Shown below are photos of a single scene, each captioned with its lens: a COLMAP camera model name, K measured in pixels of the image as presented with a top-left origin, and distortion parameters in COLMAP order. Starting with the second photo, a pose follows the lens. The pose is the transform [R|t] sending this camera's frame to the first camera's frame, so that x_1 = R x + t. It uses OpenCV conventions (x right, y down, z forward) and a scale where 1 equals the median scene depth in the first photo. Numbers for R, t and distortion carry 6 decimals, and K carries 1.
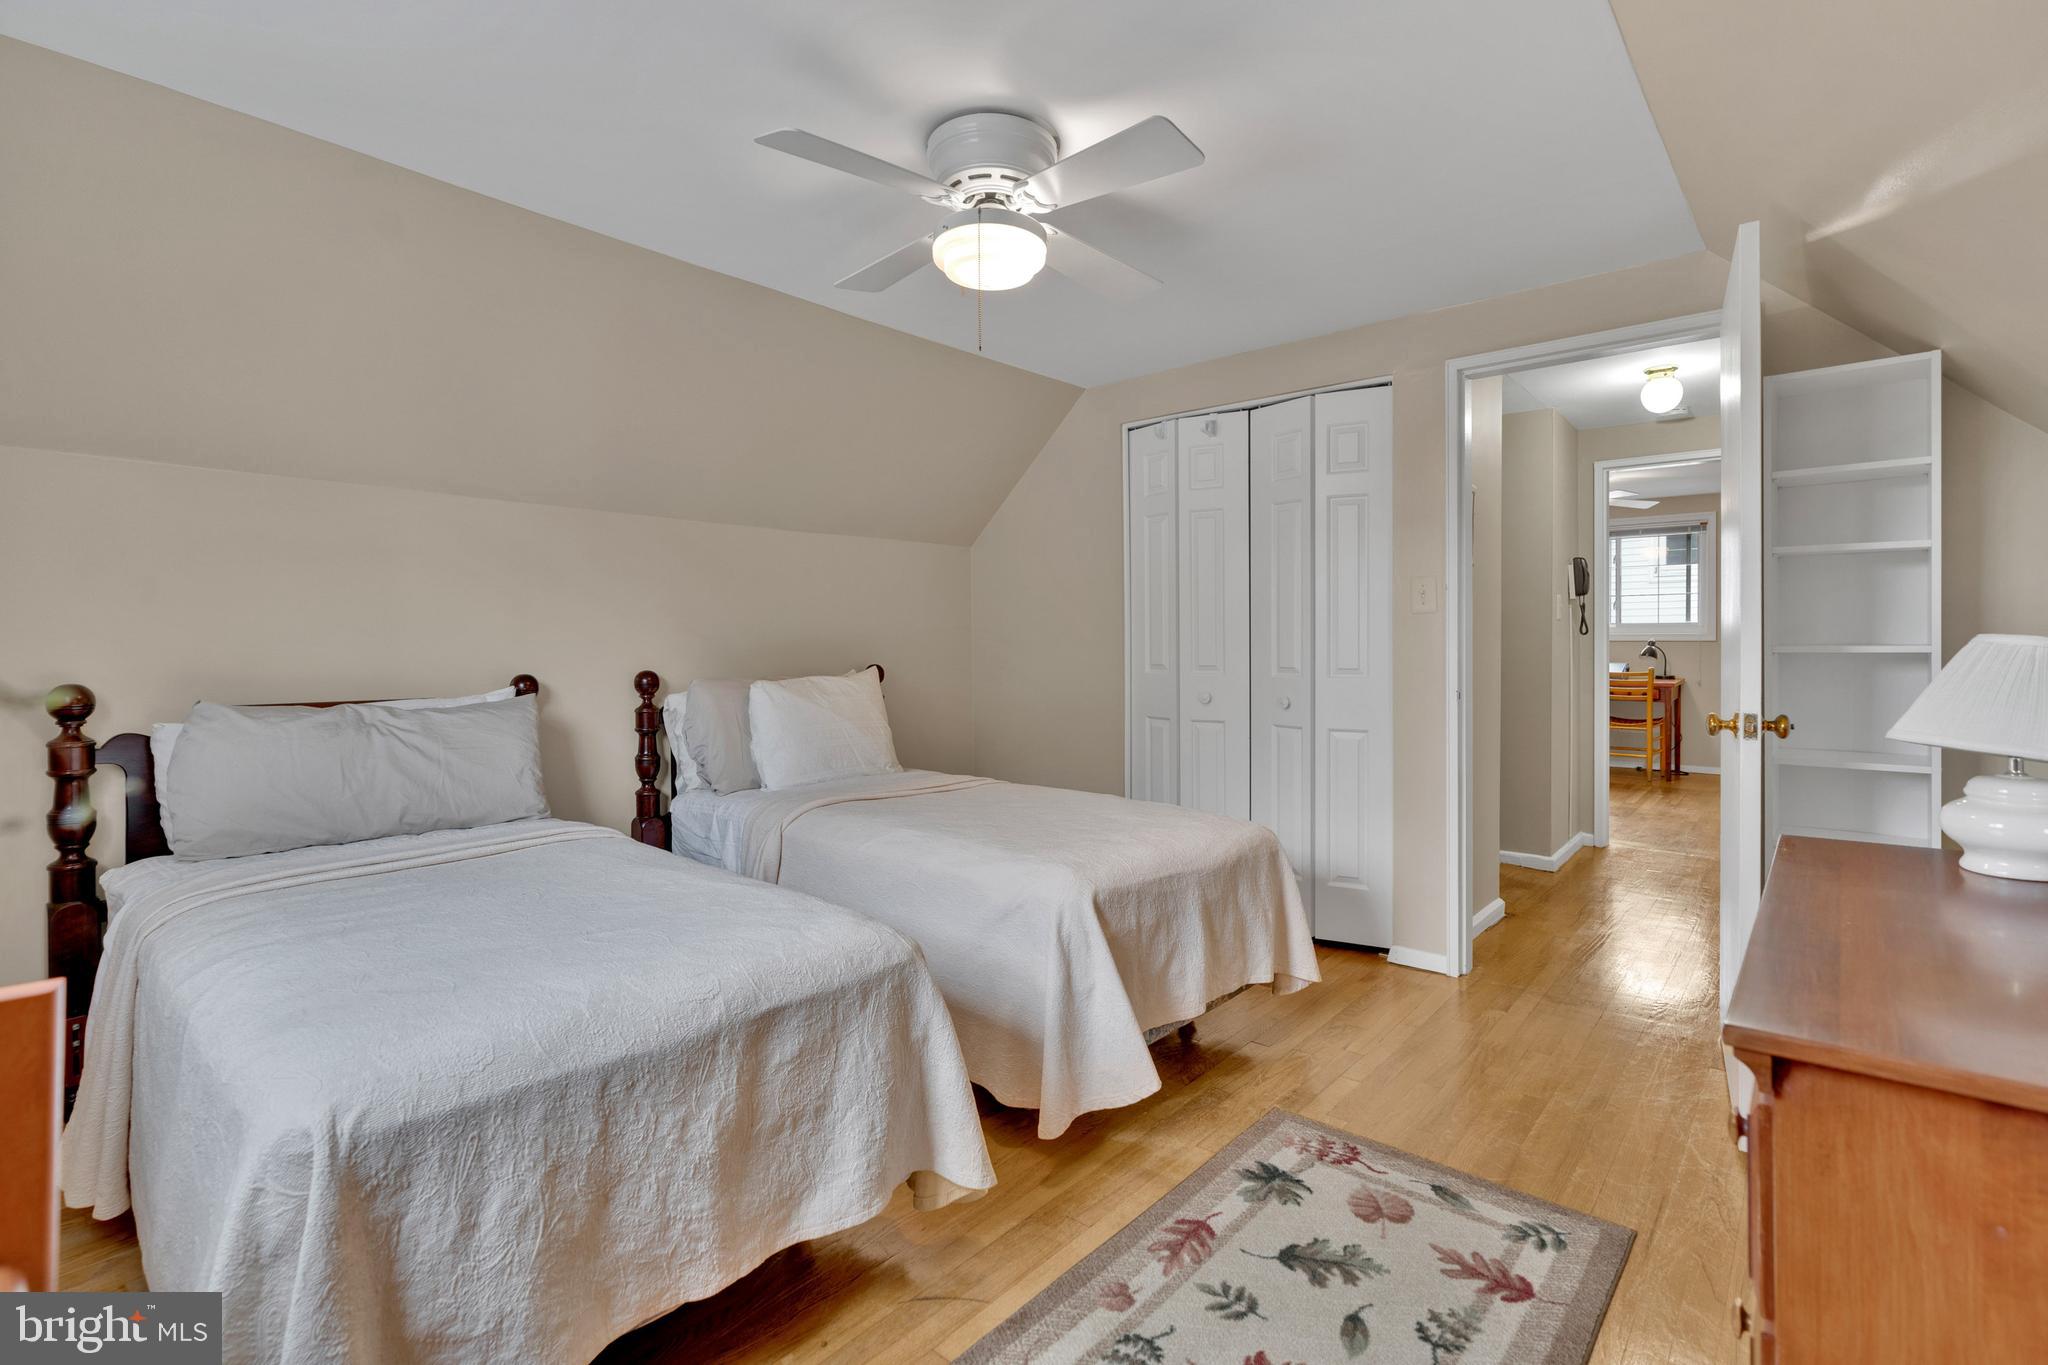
lens RADIAL K [[951.9, 0, 1039.6], [0, 951.9, 644.8], [0, 0, 1]] dist [-0.001013, 0.000741]
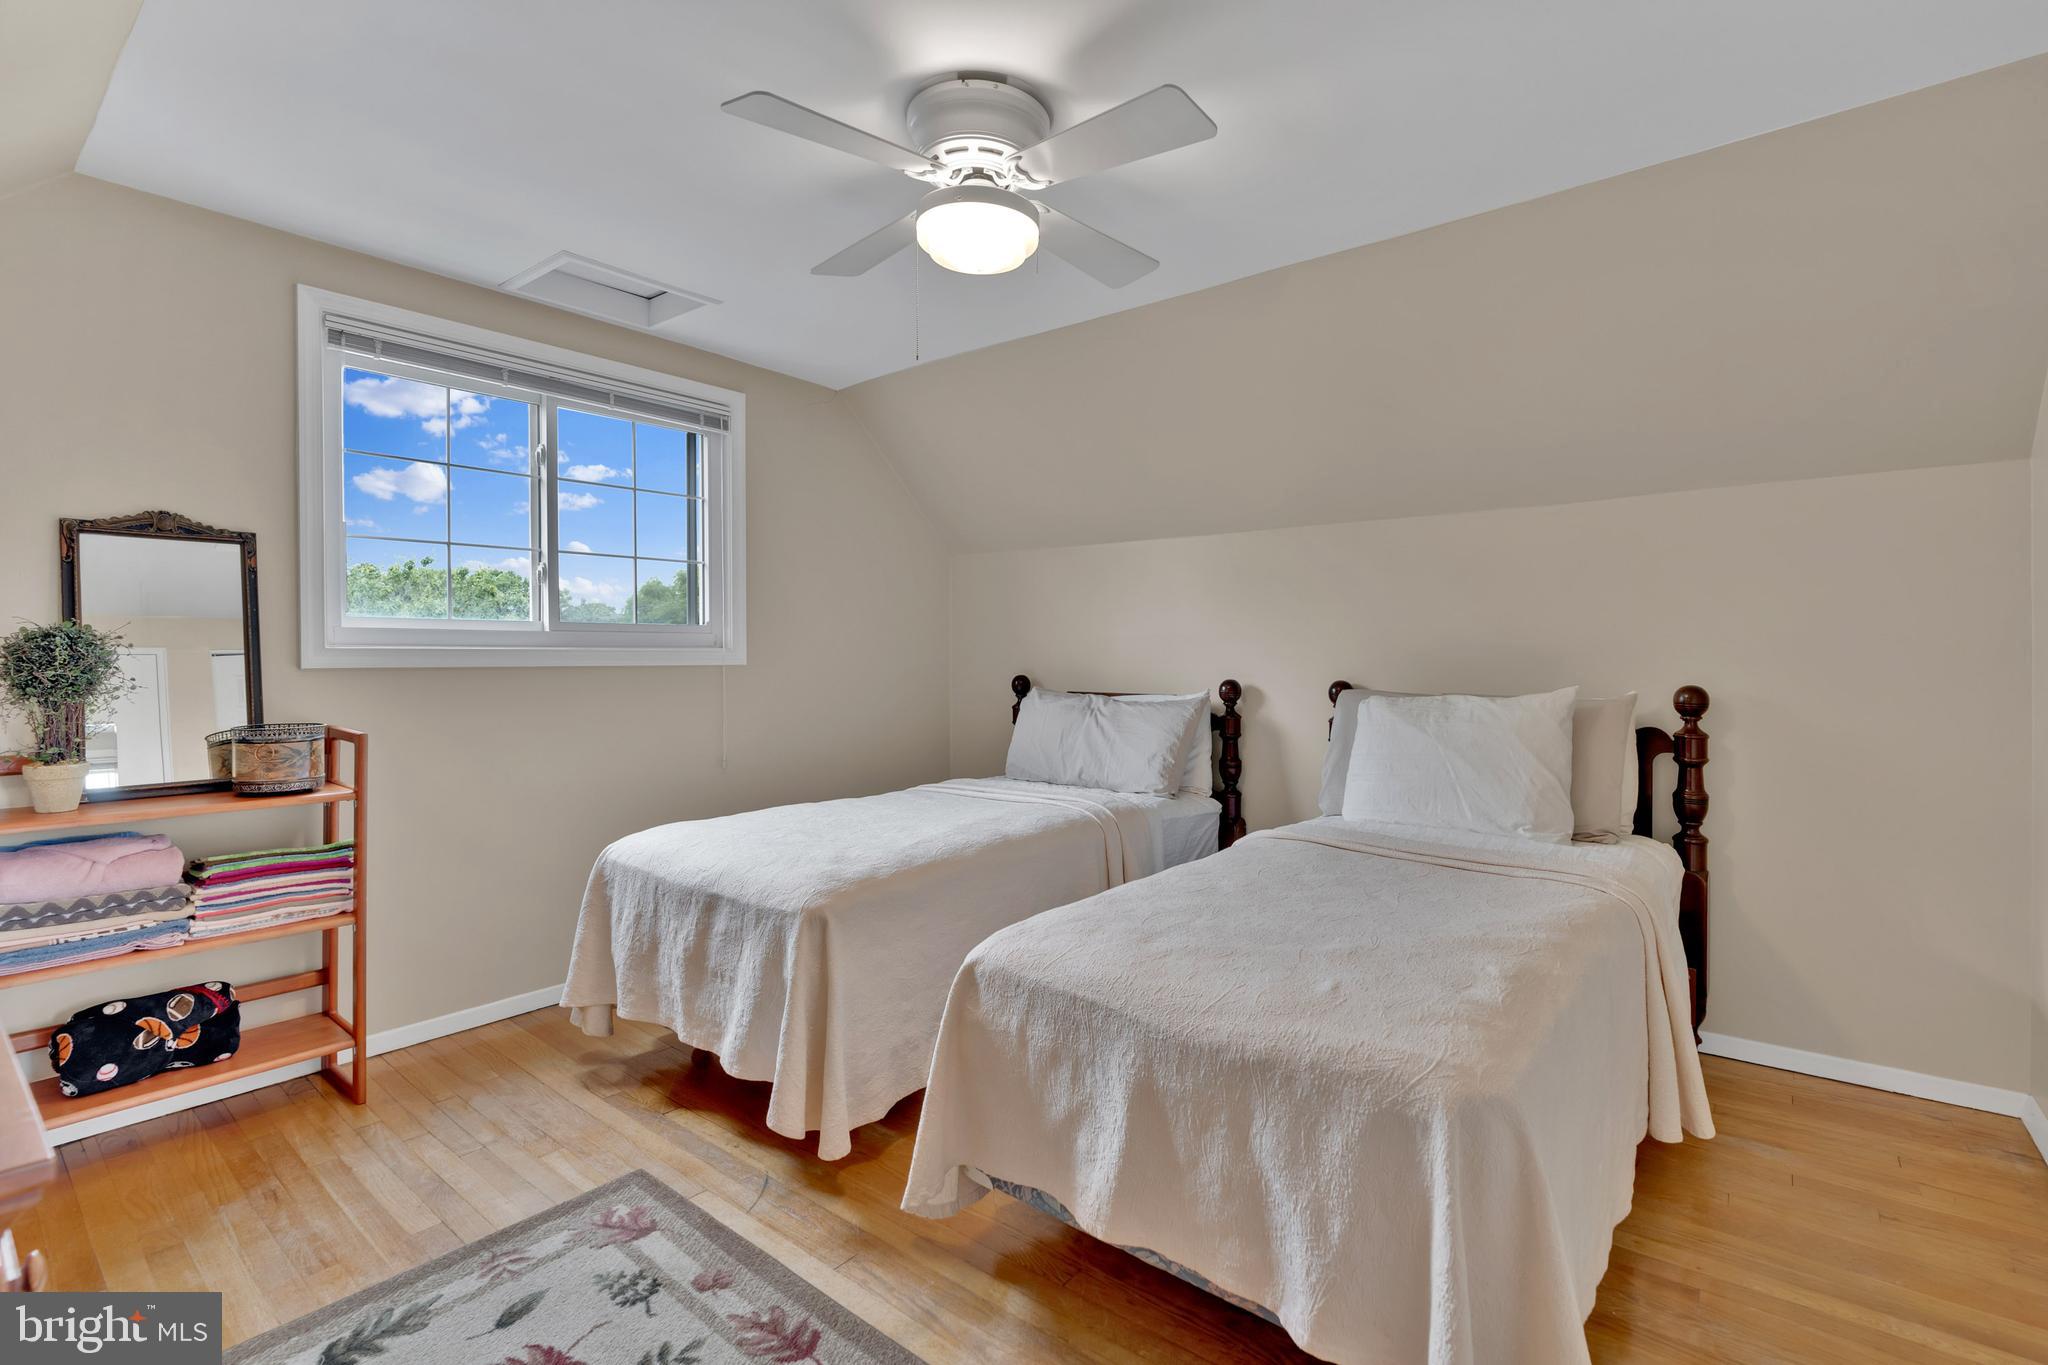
lens RADIAL K [[951.9, 0, 1039.6], [0, 951.9, 644.8], [0, 0, 1]] dist [-0.001013, 0.000741]
pose [[0.028070, -0.006219, -0.999587, 1.099240], [-0.000111, 0.999981, -0.006224, -0.008332], [0.999606, 0.000285, 0.028068, 1.279117]]
